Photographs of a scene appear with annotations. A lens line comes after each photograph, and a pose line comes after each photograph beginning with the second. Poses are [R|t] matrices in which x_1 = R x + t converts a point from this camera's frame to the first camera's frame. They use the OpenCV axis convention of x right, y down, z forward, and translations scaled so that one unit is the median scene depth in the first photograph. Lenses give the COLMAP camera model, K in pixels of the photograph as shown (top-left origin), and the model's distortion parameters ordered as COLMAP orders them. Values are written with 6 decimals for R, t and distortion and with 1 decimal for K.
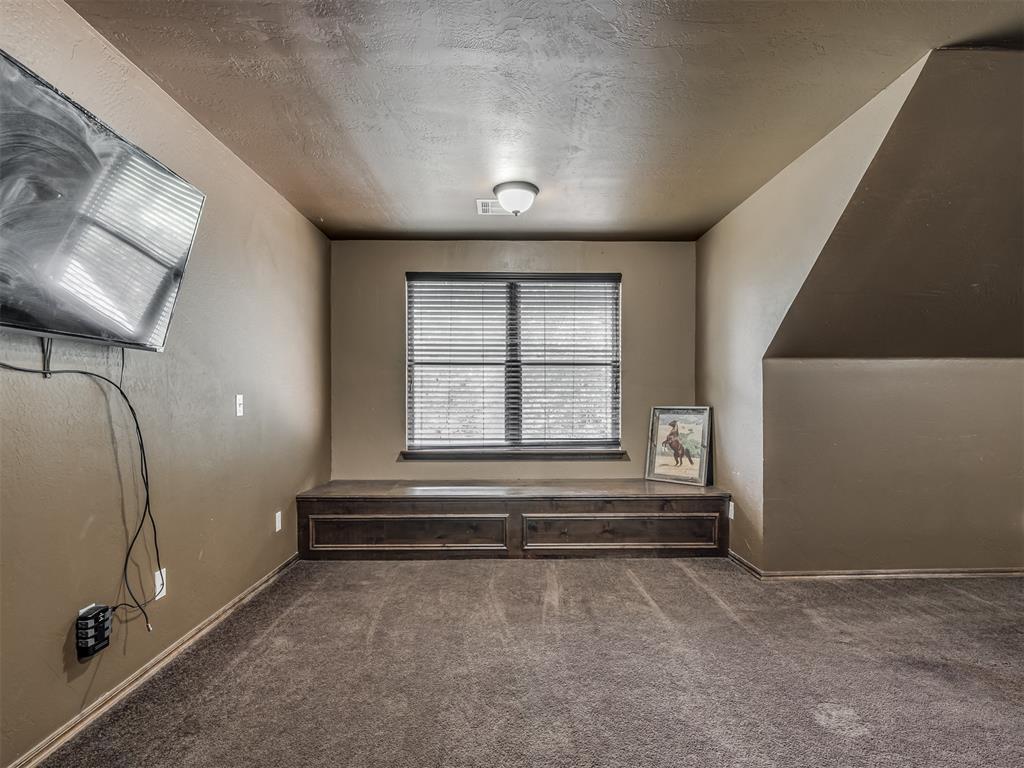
lens RADIAL K [[531.0, 0, 535.2], [0, 531.0, 395.2], [0, 0, 1]] dist [-0.000912, -0.010054]
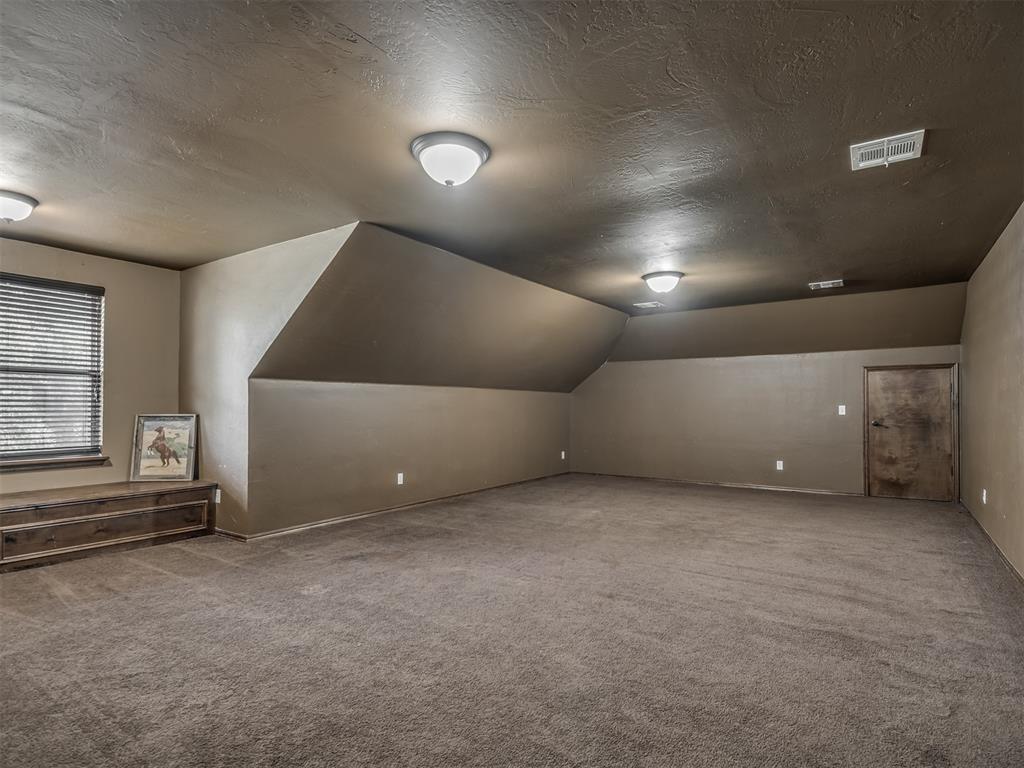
lens RADIAL K [[531.0, 0, 535.2], [0, 531.0, 395.2], [0, 0, 1]] dist [-0.000912, -0.010054]
pose [[0.543552, 0.019105, 0.839158, -0.281545], [-0.007676, 0.999812, -0.017790, -0.006191], [-0.839341, 0.003229, 0.543596, -0.316303]]
